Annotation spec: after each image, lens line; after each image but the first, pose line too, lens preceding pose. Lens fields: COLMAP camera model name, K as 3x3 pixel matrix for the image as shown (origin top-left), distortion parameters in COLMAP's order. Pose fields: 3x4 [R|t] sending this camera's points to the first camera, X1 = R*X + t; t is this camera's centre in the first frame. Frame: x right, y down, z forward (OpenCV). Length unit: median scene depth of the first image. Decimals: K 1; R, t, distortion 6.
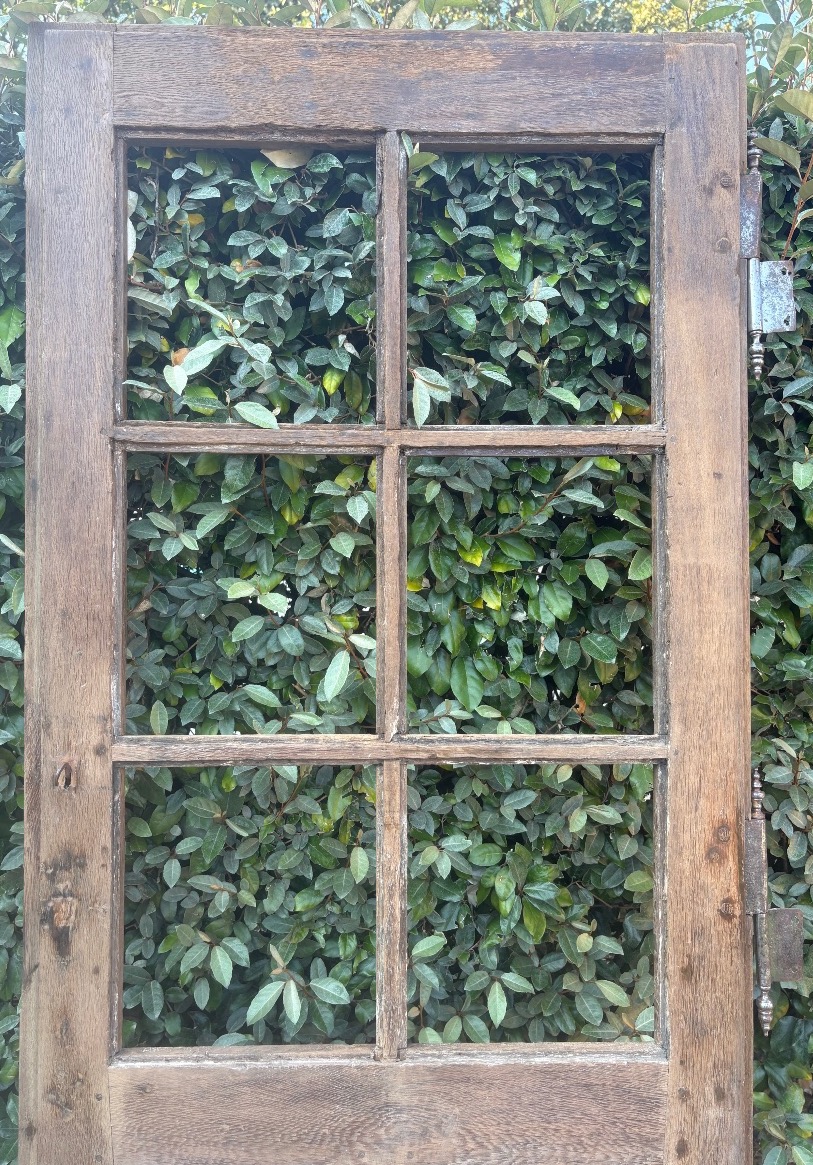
lens RADIAL K [[925.1, 0, 395.8], [0, 925.1, 579.4], [0, 0, 1]] dist [0.044402, -0.039509]
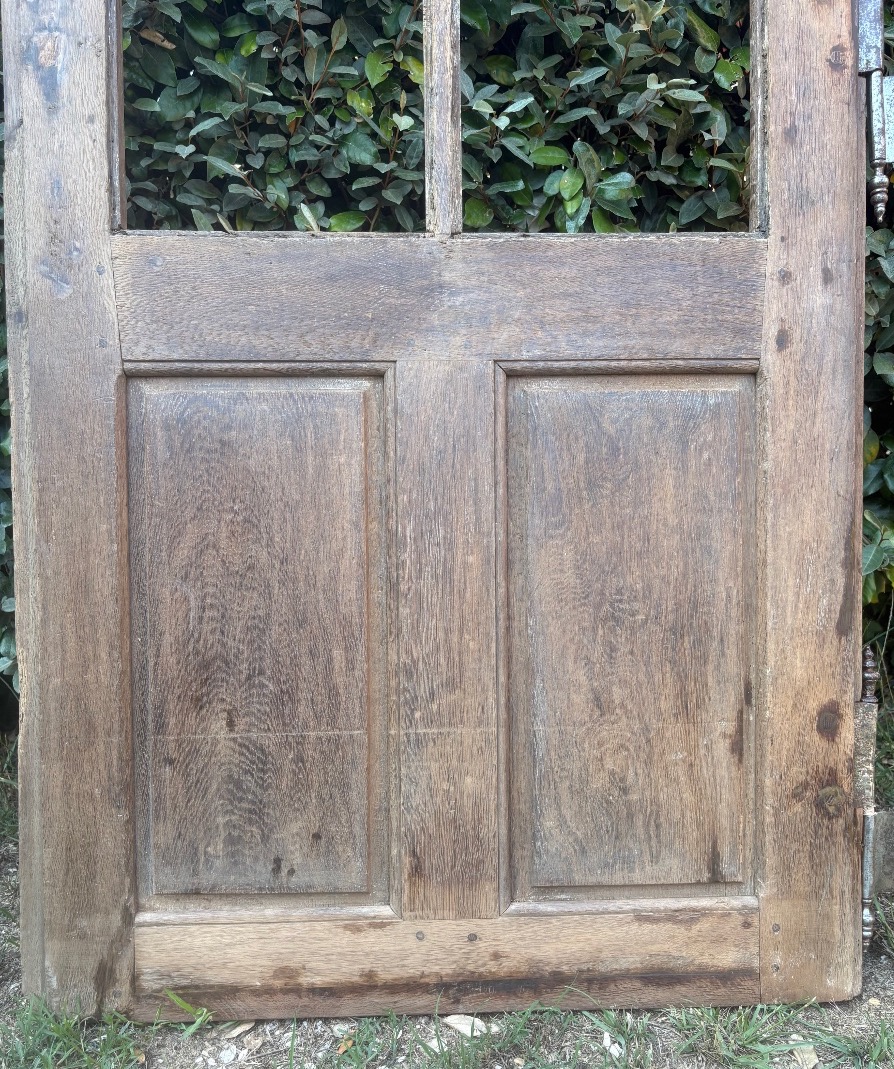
lens RADIAL K [[941.5, 0, 451.4], [0, 941.5, 592.3], [0, 0, 1]] dist [0.036228, -0.049100]
pose [[0.999805, -0.015815, 0.011830, -0.012834], [0.015155, 0.998429, 0.053949, 0.748543], [-0.012664, -0.053759, 0.998474, 0.113300]]
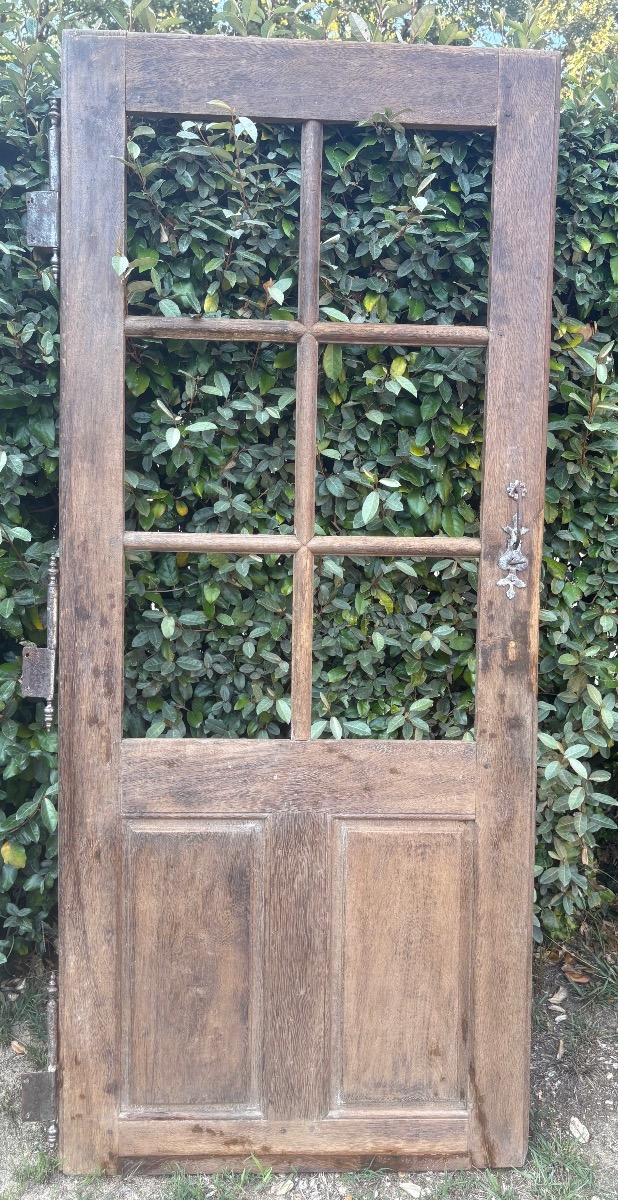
lens RADIAL K [[889.8, 0, 307.0], [0, 889.8, 605.3], [0, 0, 1]] dist [0.026366, -0.030593]
pose [[0.999885, 0.007839, 0.012988, -0.184528], [-0.008609, 0.998142, 0.060313, 0.177082], [-0.012491, -0.060418, 0.998095, -0.427626]]
